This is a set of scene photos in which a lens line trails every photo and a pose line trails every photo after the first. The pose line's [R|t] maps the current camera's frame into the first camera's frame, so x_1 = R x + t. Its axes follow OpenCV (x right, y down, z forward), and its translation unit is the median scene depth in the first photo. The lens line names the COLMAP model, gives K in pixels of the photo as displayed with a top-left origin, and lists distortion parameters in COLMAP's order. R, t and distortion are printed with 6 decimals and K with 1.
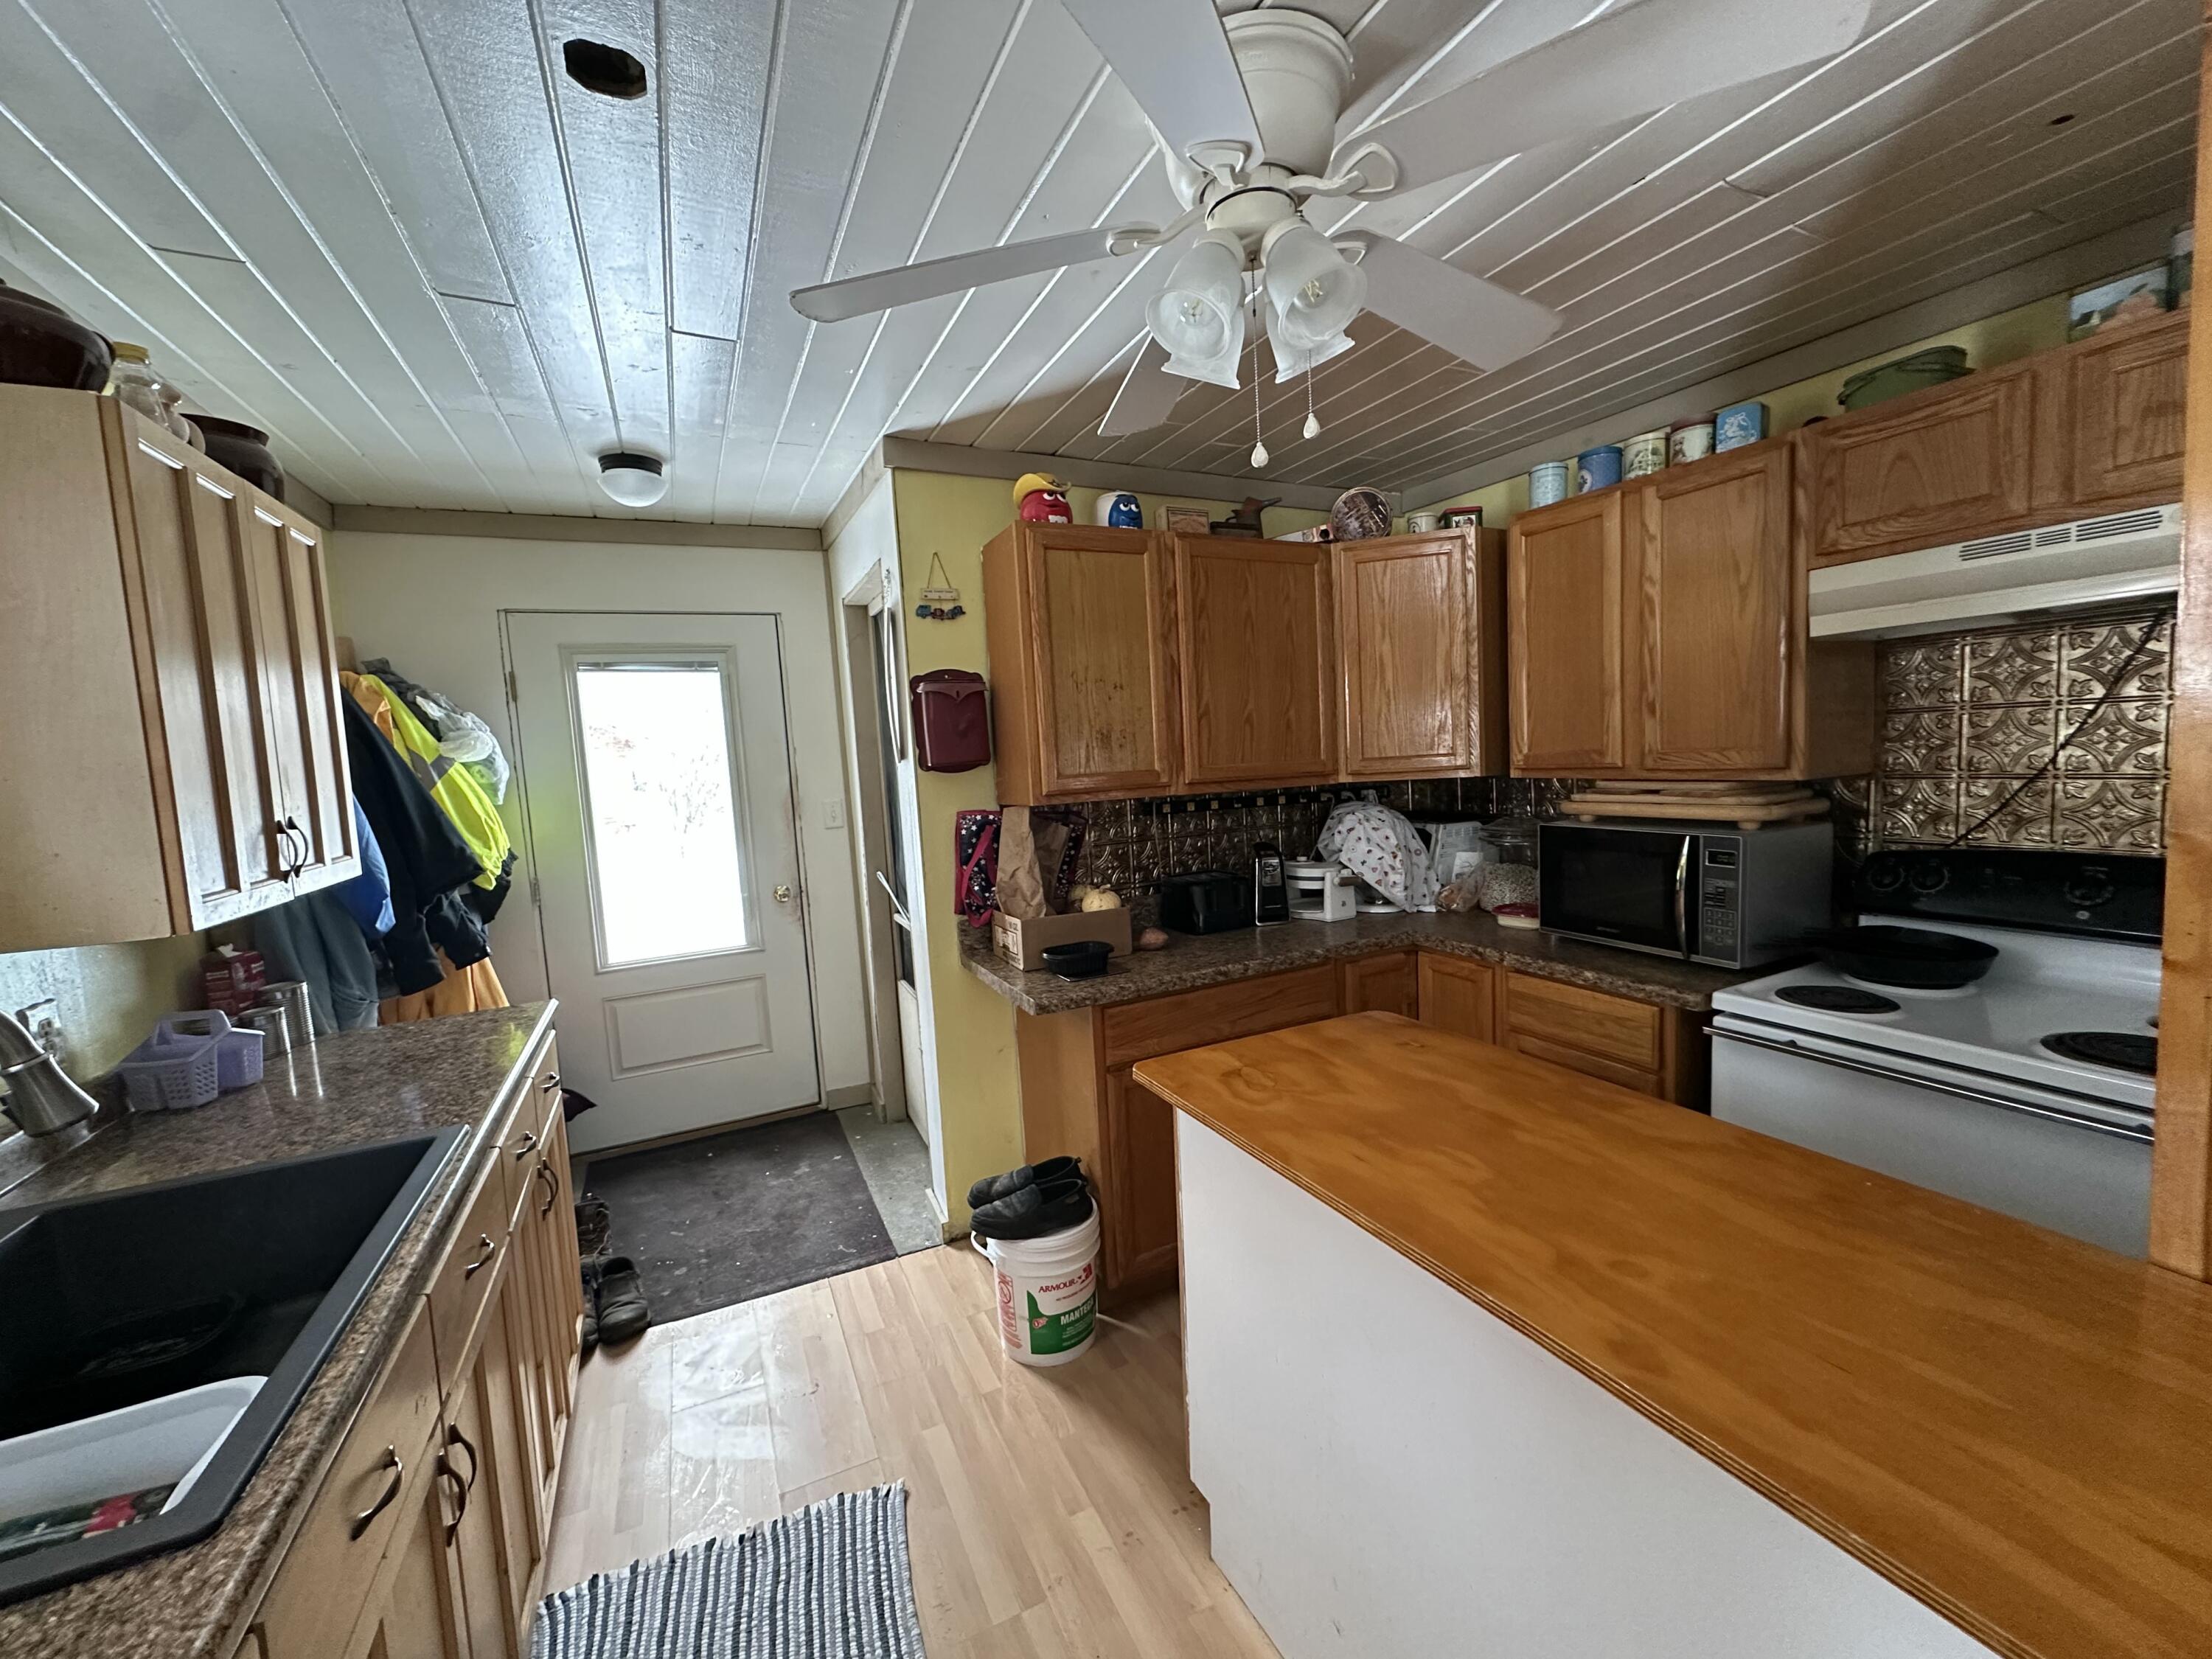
lens RADIAL K [[880.1, 0, 1118.4], [0, 880.1, 825.9], [0, 0, 1]] dist [-0.004105, 0.000291]
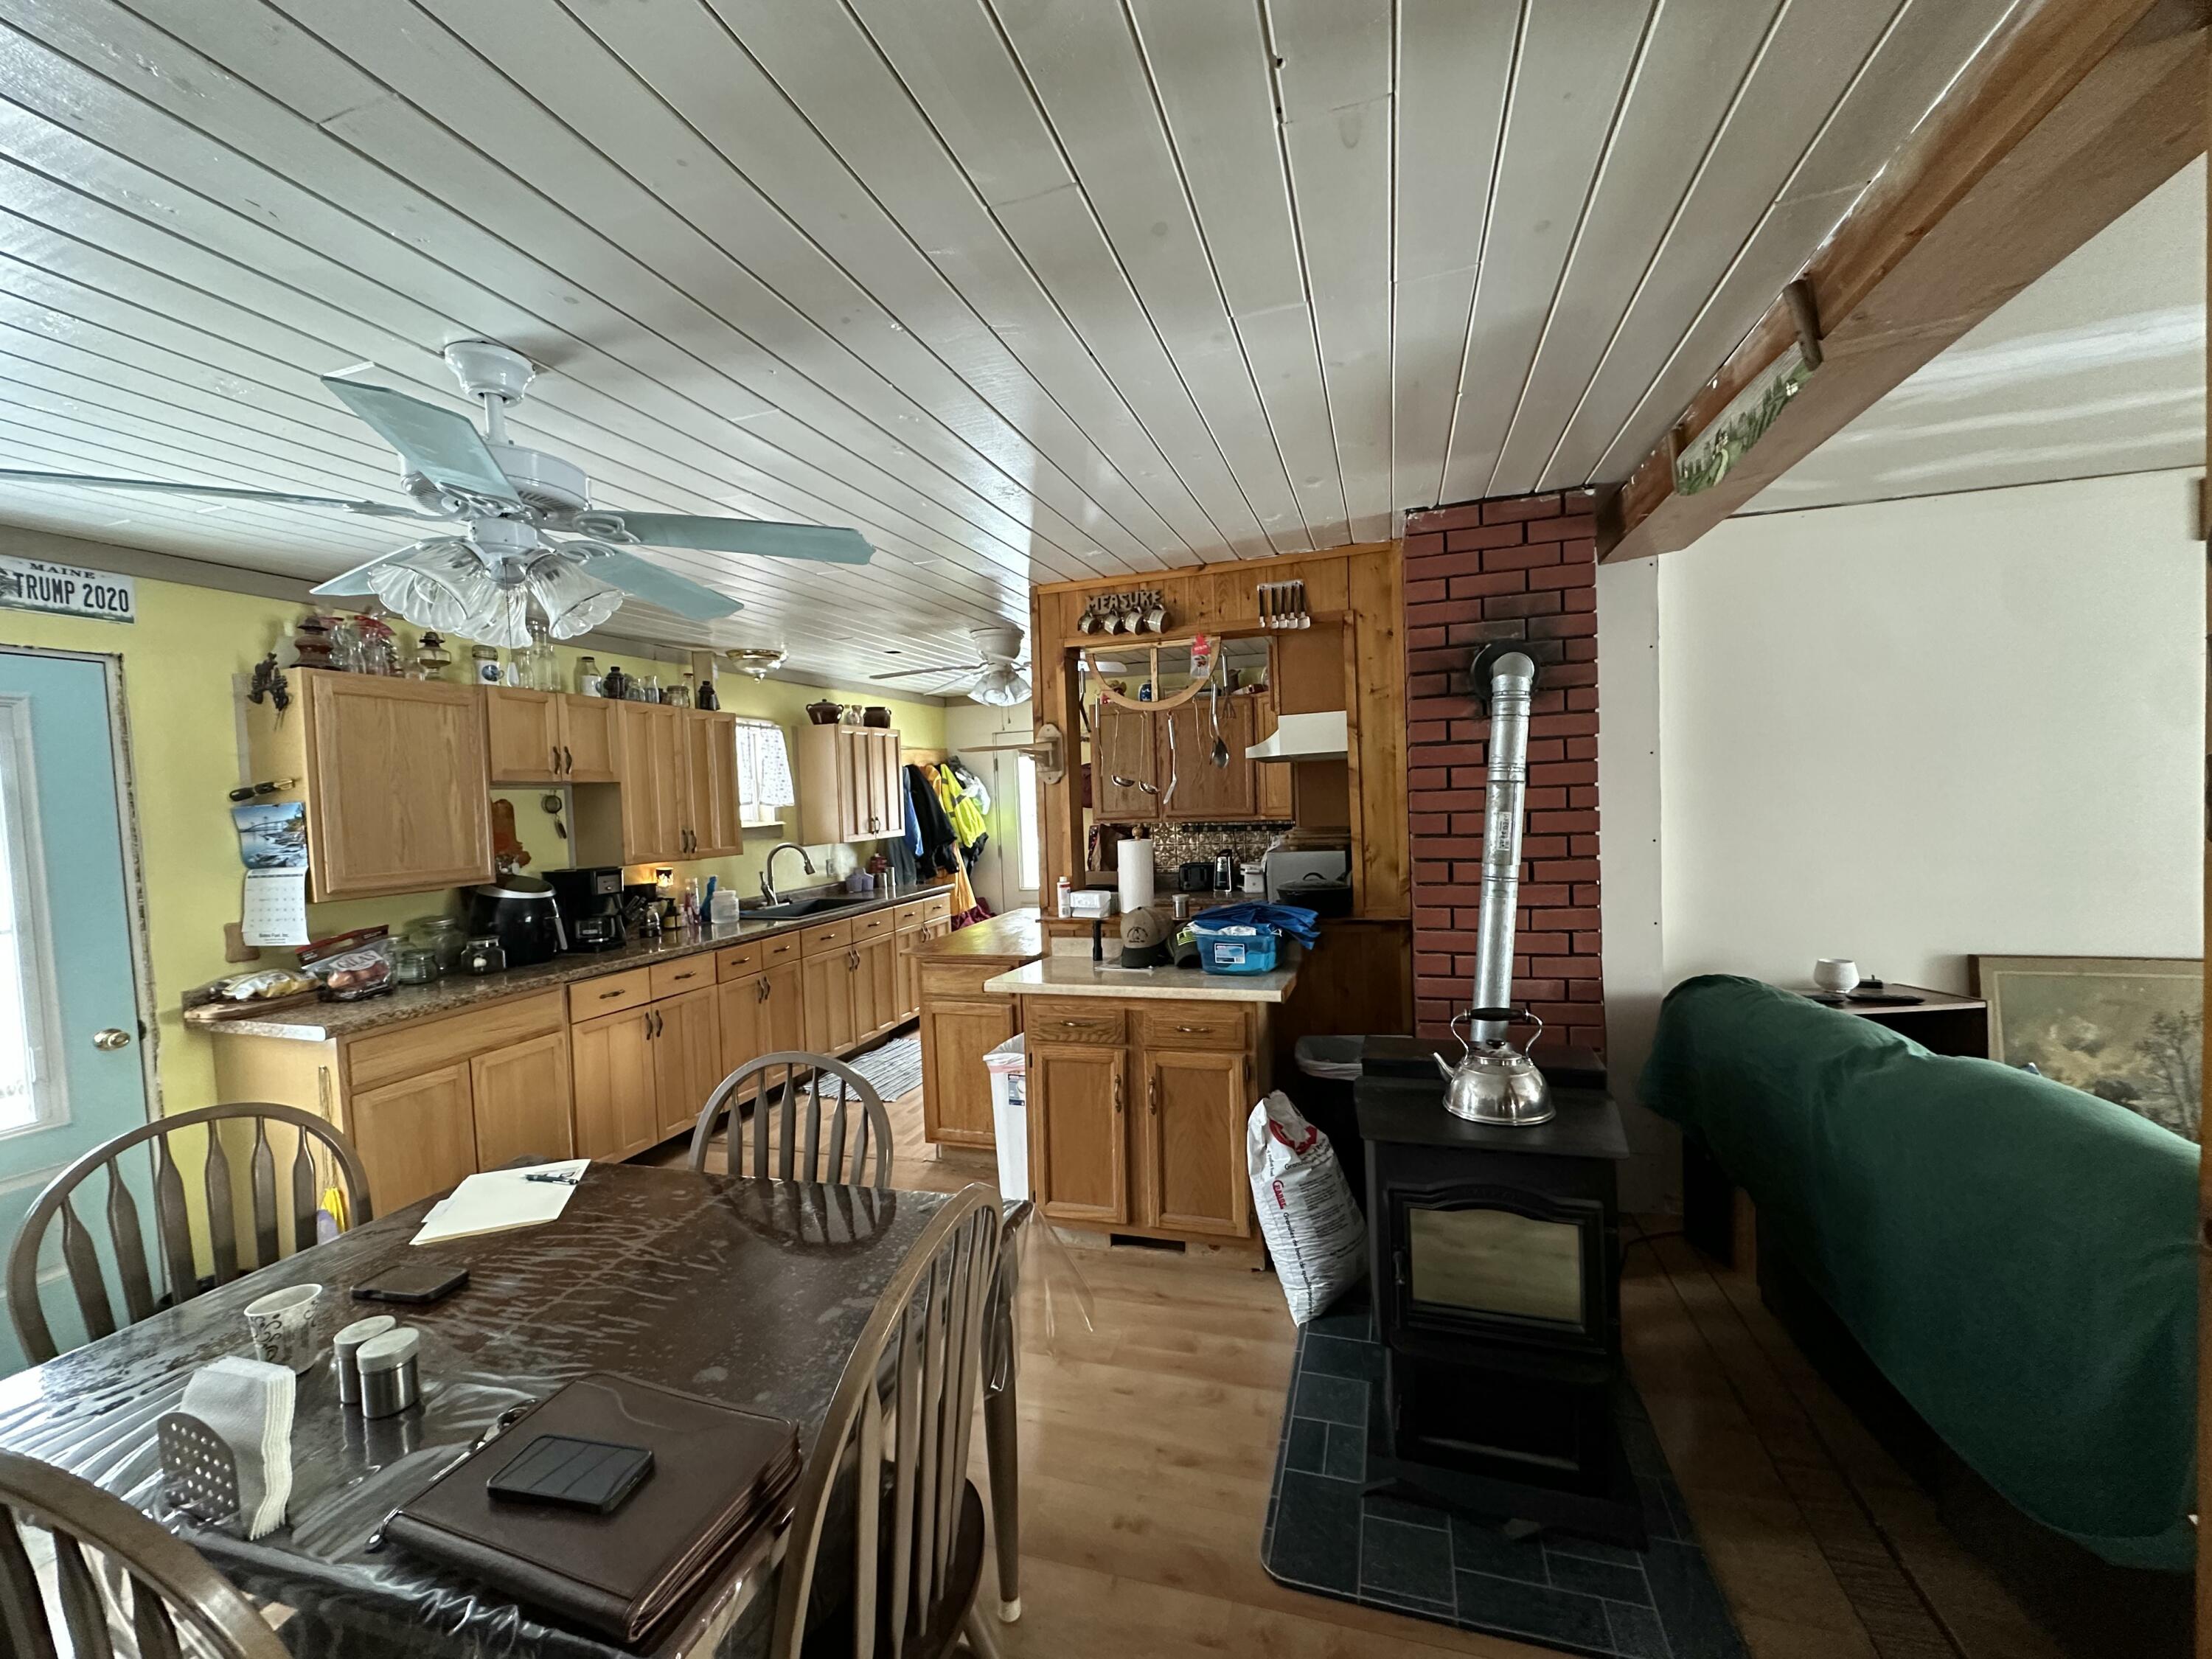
lens RADIAL K [[880.1, 0, 1104.9], [0, 880.1, 830.2], [0, 0, 1]] dist [-0.004105, 0.000291]
pose [[0.721501, 0.050035, -0.690603, 1.440680], [-0.057589, 0.998266, 0.012160, -0.033982], [0.690014, 0.030998, 0.723132, -0.630794]]
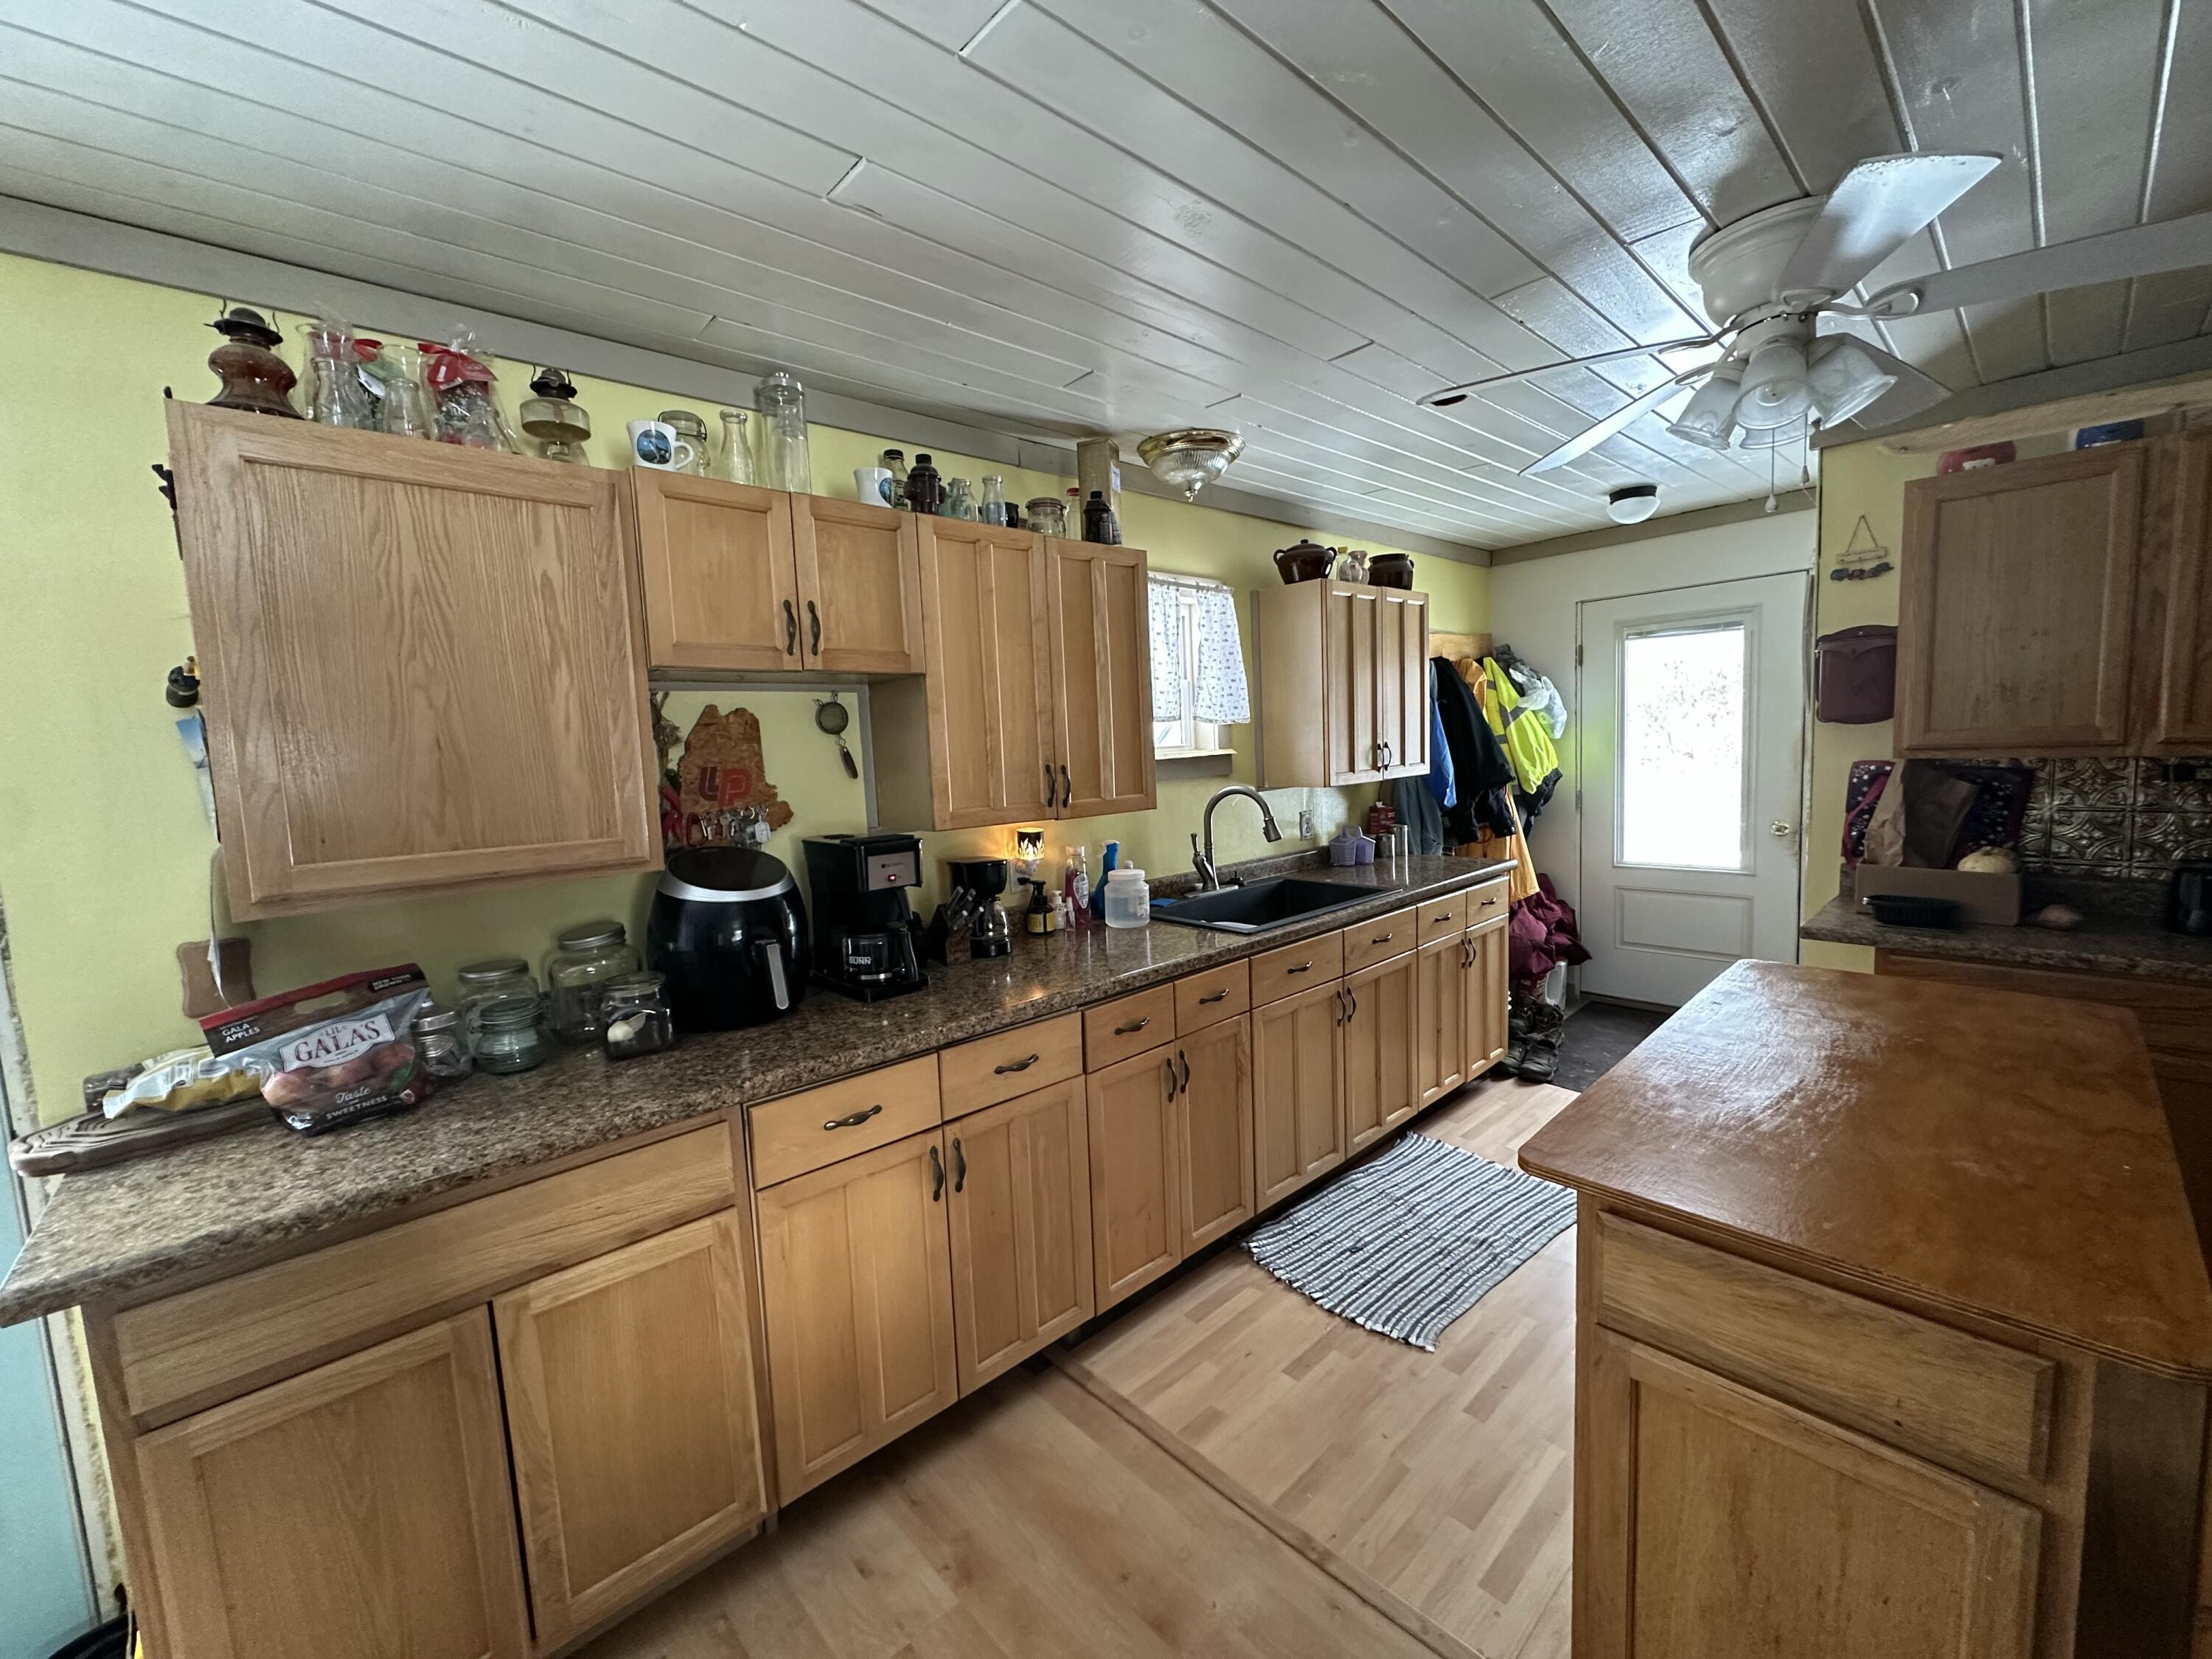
lens RADIAL K [[880.1, 0, 1100.1], [0, 880.1, 829.0], [0, 0, 1]] dist [-0.004105, 0.000291]
pose [[0.278187, 0.132898, -0.951289, 0.595668], [-0.052992, 0.990997, 0.122949, -0.016860], [0.959064, 0.016207, 0.282725, -0.178084]]
